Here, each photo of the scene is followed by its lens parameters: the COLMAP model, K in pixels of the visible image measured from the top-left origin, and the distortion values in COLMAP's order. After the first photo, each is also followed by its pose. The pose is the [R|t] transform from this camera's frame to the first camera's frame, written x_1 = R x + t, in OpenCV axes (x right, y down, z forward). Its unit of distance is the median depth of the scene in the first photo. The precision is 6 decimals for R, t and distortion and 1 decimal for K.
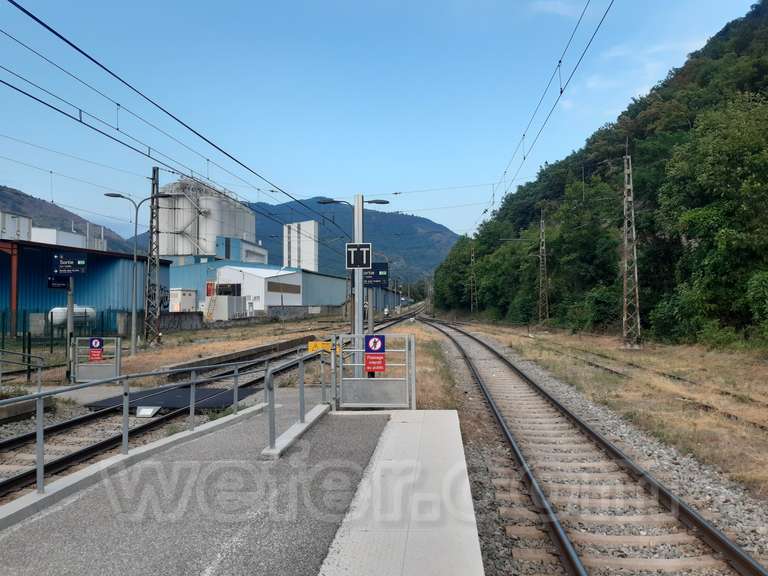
lens RADIAL K [[595.7, 0, 391.4], [0, 595.7, 283.9], [0, 0, 1]] dist [0.077133, -0.134265]
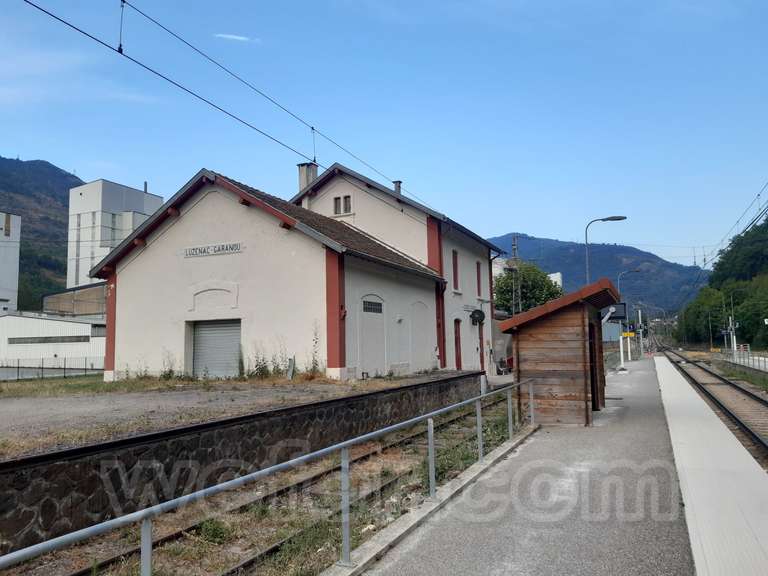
lens RADIAL K [[595.7, 0, 381.3], [0, 595.7, 275.9], [0, 0, 1]] dist [0.077133, -0.134265]
pose [[0.943038, -0.056727, -0.327813, -0.099866], [0.031847, 0.996223, -0.080777, -0.015485], [0.331157, 0.065736, 0.941283, -0.409347]]
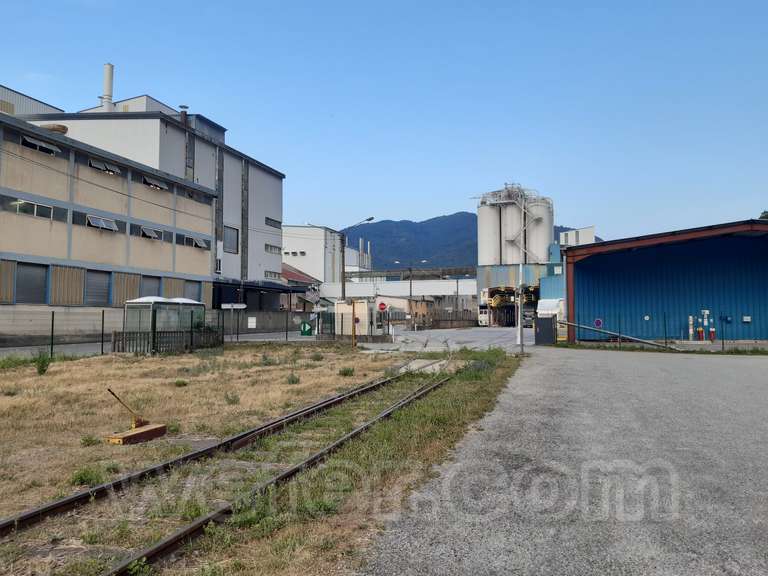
lens RADIAL K [[595.7, 0, 391.4], [0, 595.7, 291.0], [0, 0, 1]] dist [0.077133, -0.134265]
pose [[0.974025, -0.011141, -0.226168, -0.322960], [0.008063, 0.999862, -0.014529, 0.007458], [0.226298, 0.012328, 0.973980, 0.024930]]
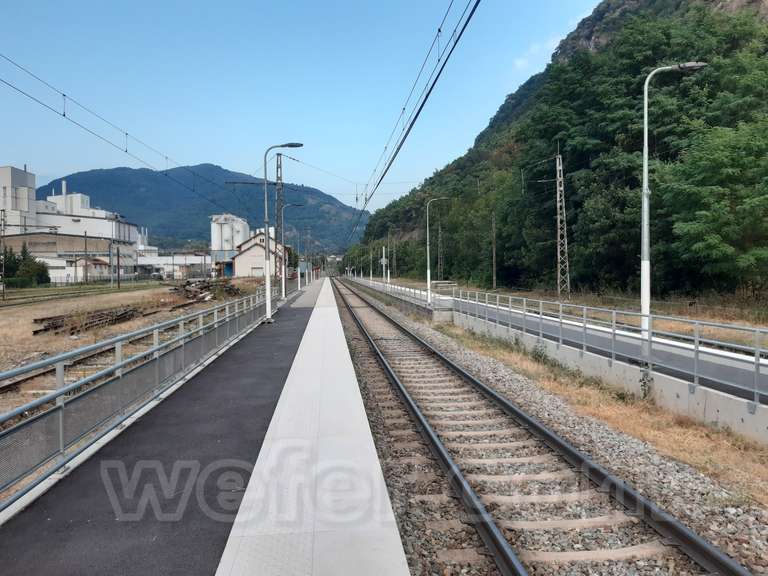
lens RADIAL K [[595.7, 0, 382.9], [0, 595.7, 285.2], [0, 0, 1]] dist [0.077133, -0.134265]
pose [[0.985119, -0.012788, 0.171400, -0.161974], [0.002892, 0.998320, 0.057864, -0.045552], [-0.171852, -0.056507, 0.983501, -1.287839]]
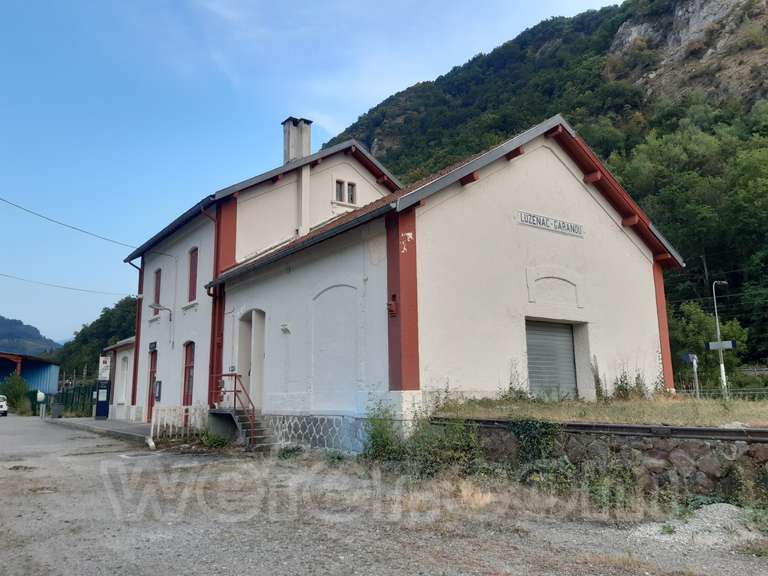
lens RADIAL K [[595.7, 0, 378.2], [0, 595.7, 282.7], [0, 0, 1]] dist [0.077133, -0.134265]
pose [[0.763156, 0.113474, 0.636174, -0.300733], [-0.016779, 0.987610, -0.156030, -0.006442], [-0.645996, 0.108401, 0.755604, -0.336249]]
